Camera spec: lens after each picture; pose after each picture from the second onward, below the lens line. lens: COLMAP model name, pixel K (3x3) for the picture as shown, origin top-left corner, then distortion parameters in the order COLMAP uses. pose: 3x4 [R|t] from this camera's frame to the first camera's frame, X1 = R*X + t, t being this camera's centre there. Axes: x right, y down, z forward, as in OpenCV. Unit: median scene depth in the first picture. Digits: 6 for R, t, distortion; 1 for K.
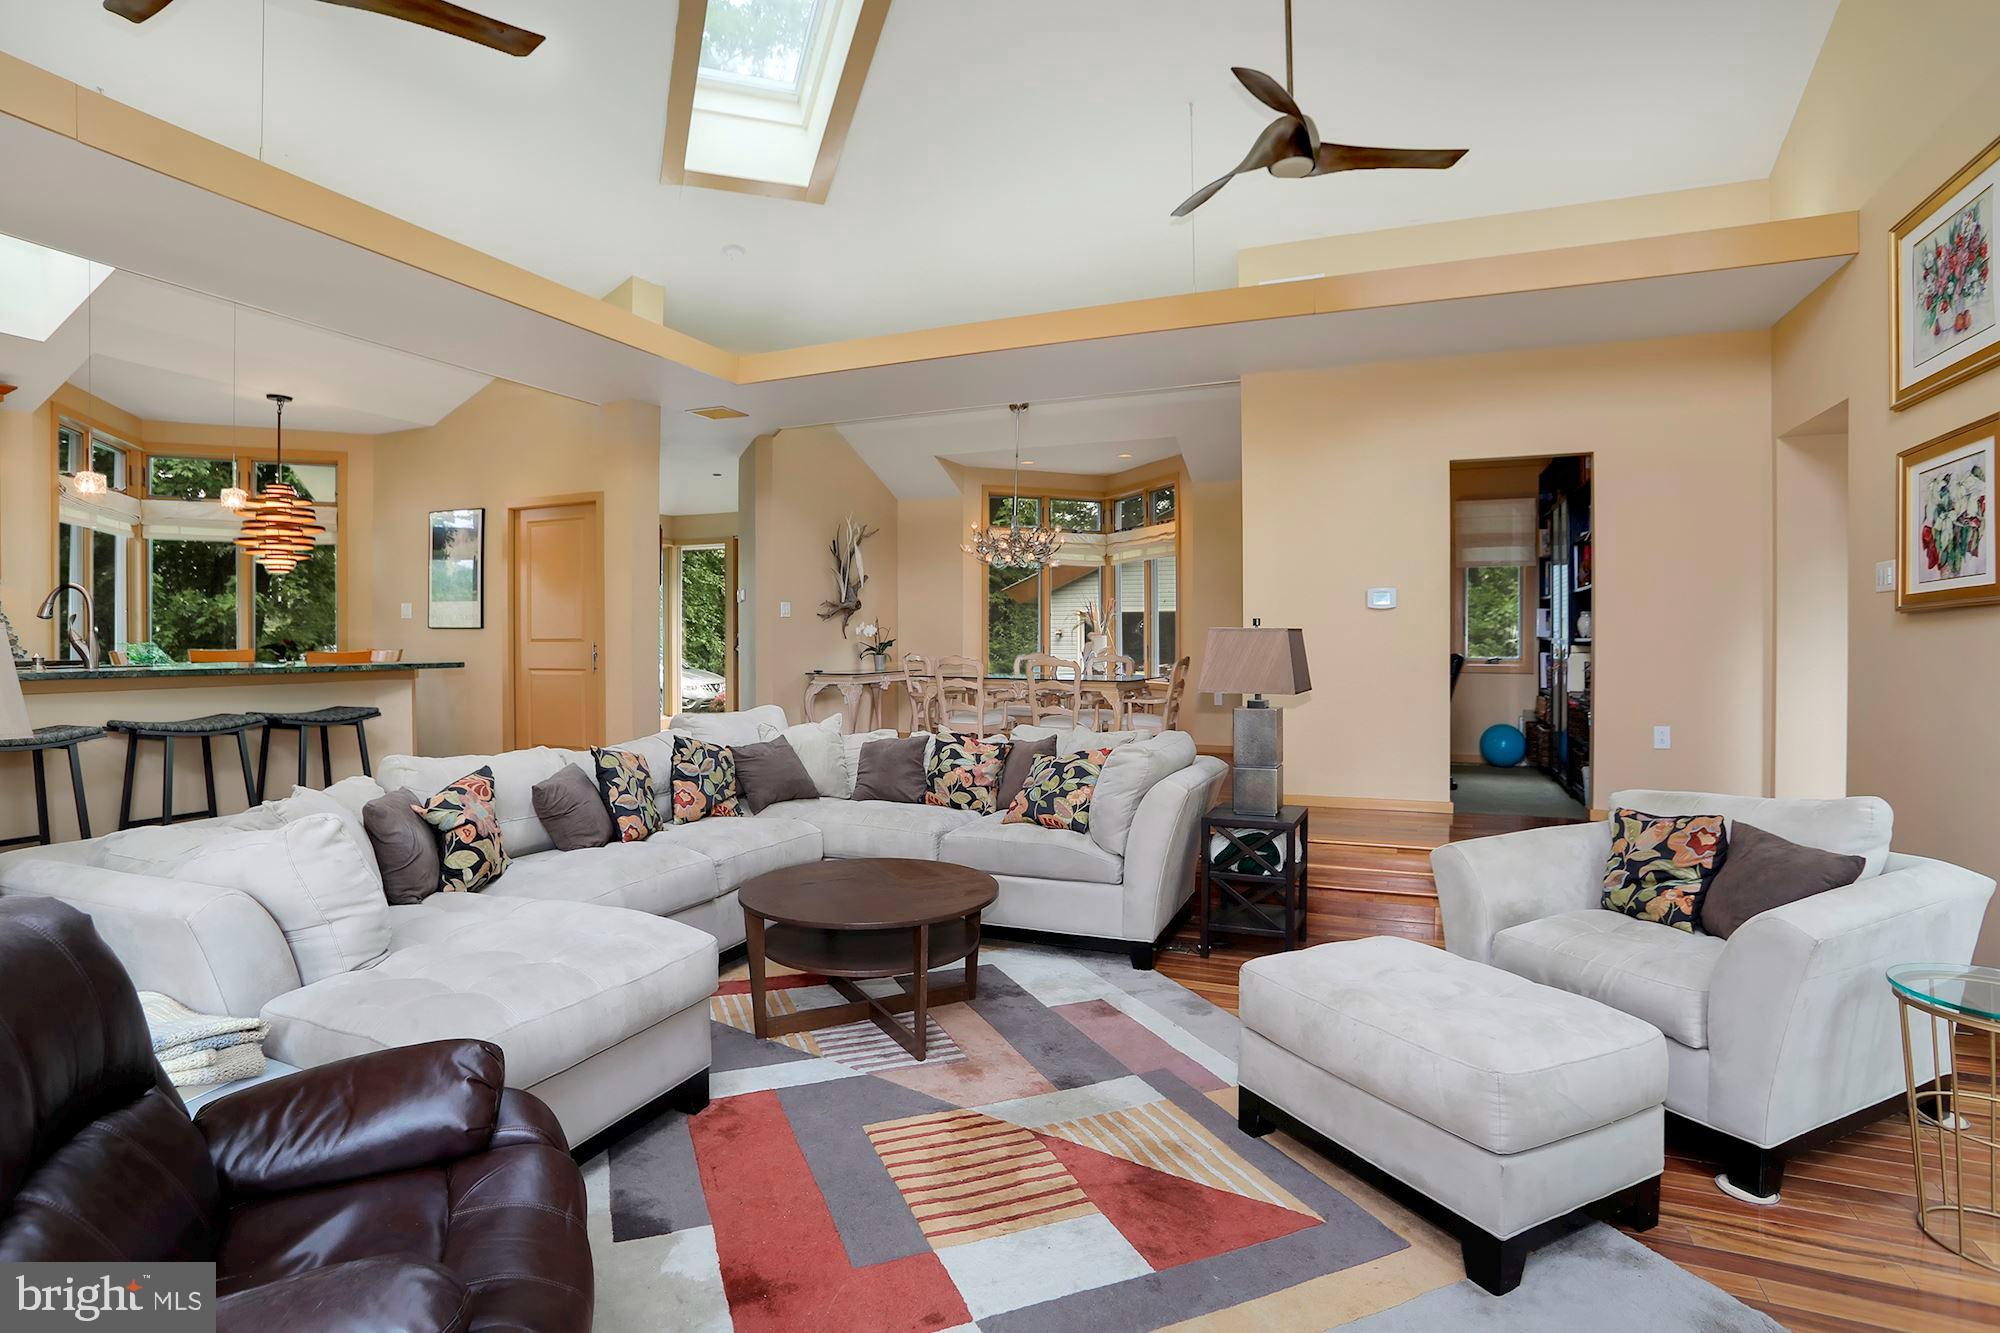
lens RADIAL K [[1055.4, 0, 1009.7], [0, 1055.4, 639.1], [0, 0, 1]] dist [-0.000042, 0.000337]
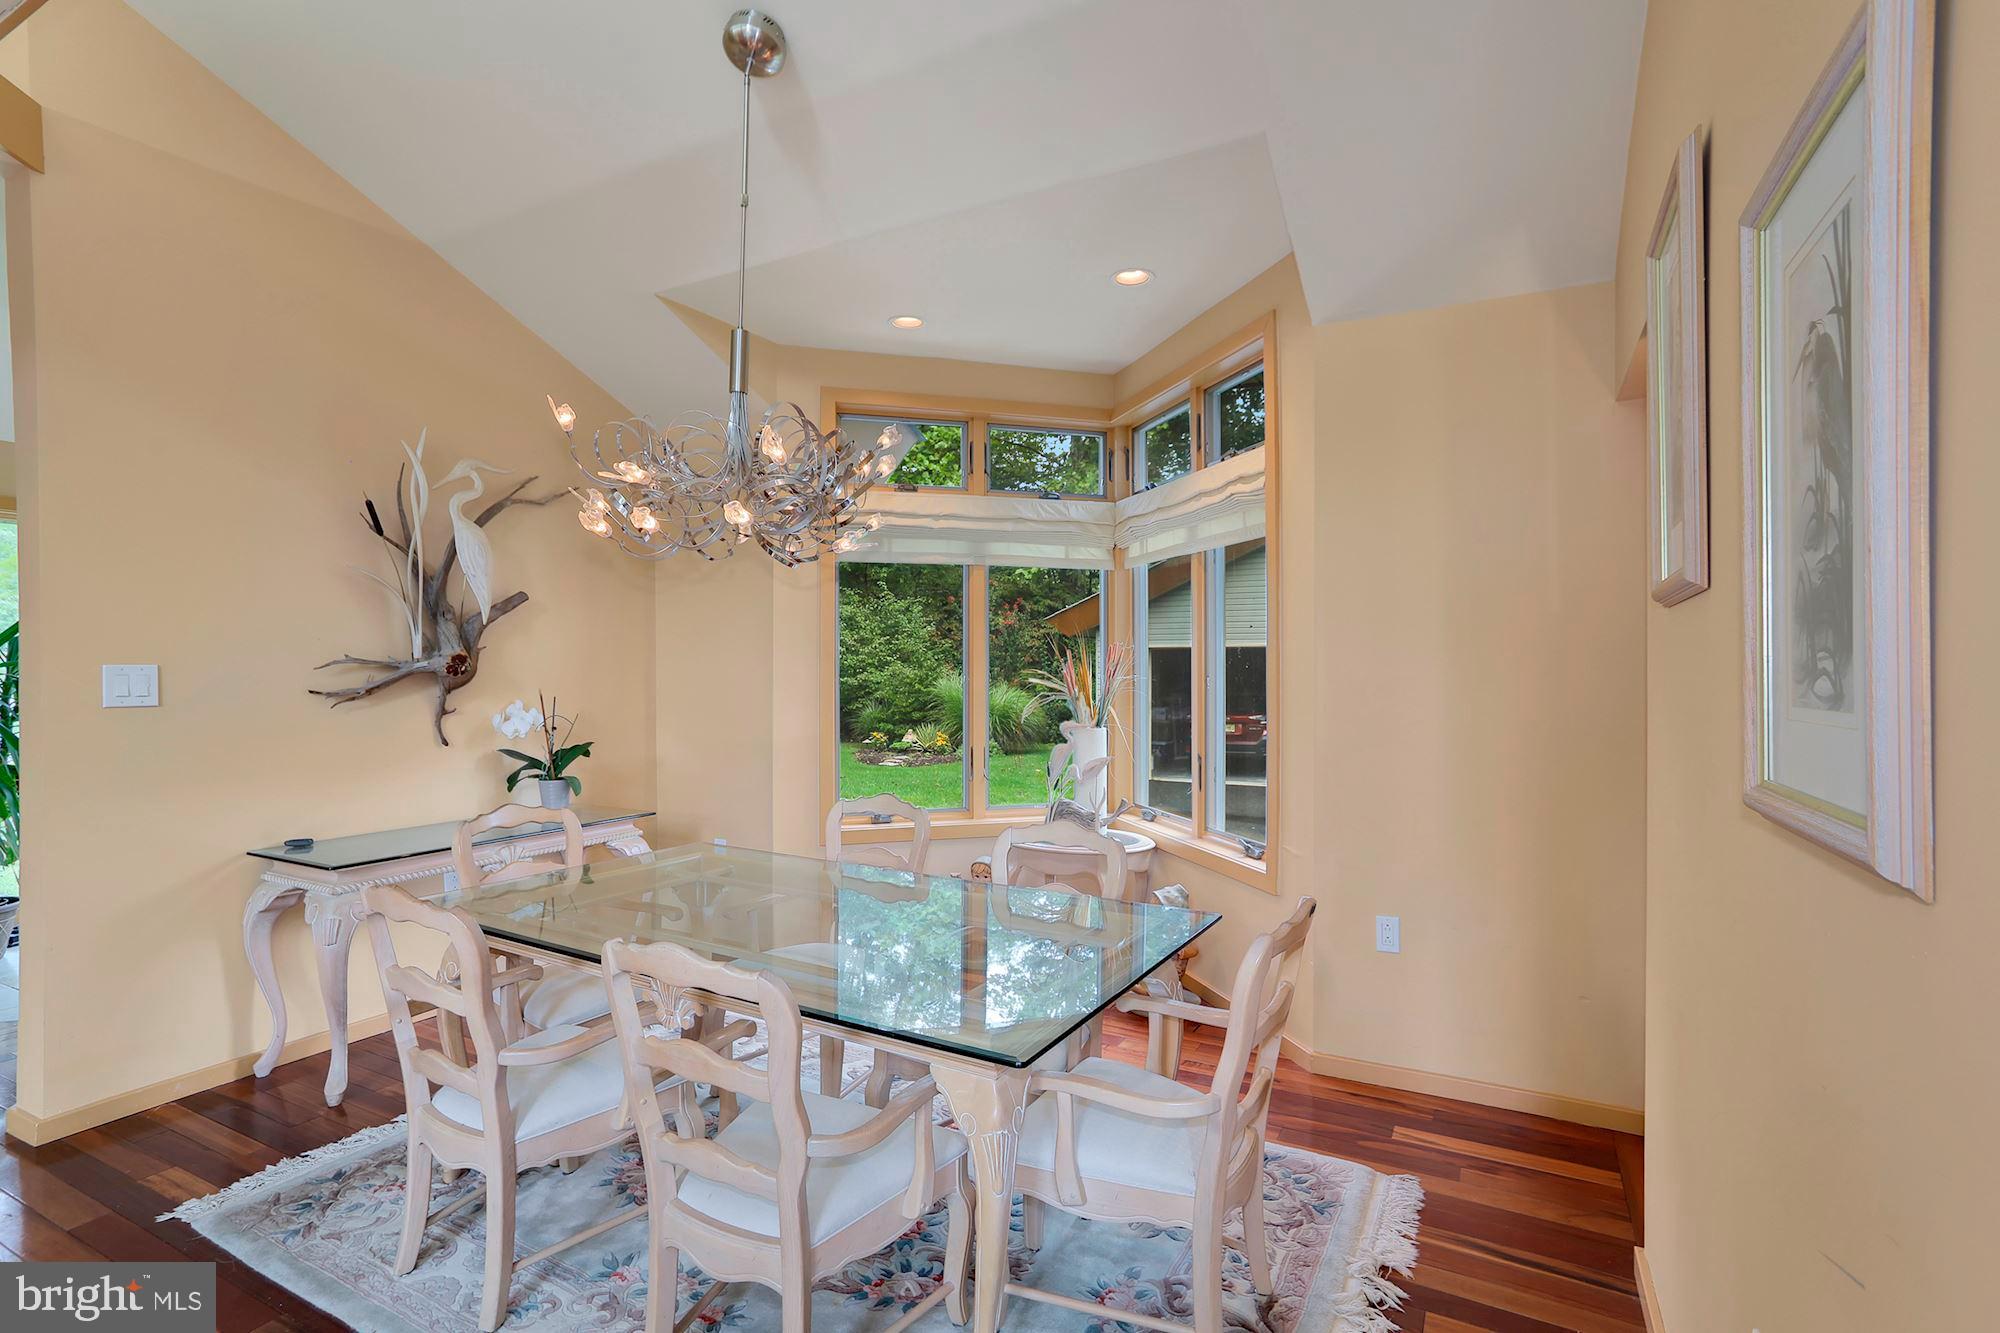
lens RADIAL K [[996.0, 0, 978.7], [0, 996.0, 661.5], [0, 0, 1]] dist [-0.077260, 0.031556]
pose [[0.992206, -0.001896, -0.124592, 0.096447], [0.001176, 0.999982, -0.005854, -0.029855], [0.124601, 0.005662, 0.992191, 0.626229]]
